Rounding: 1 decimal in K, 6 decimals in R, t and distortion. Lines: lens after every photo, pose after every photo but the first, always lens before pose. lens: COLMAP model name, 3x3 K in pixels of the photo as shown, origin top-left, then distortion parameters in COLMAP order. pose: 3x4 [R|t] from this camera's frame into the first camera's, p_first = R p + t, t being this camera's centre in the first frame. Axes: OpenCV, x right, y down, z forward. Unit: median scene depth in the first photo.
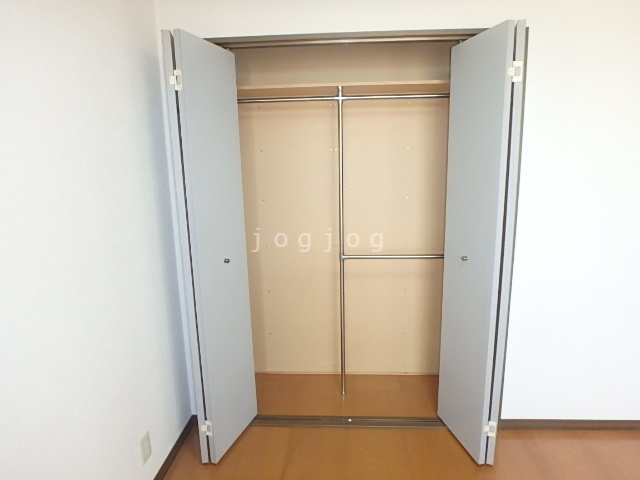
lens RADIAL K [[391.4, 0, 320.0], [0, 391.4, 240.0], [0, 0, 1]] dist [-0.032160, -0.000387]
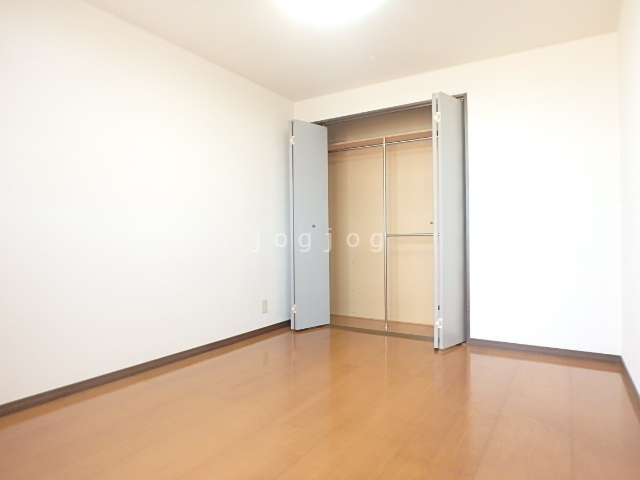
lens RADIAL K [[391.4, 0, 320.0], [0, 391.4, 240.0], [0, 0, 1]] dist [-0.032160, -0.000387]
pose [[0.879420, 0.014890, -0.475814, 0.735083], [-0.102125, 0.982141, -0.158019, 0.433800], [0.464964, 0.187558, 0.865235, -0.691592]]
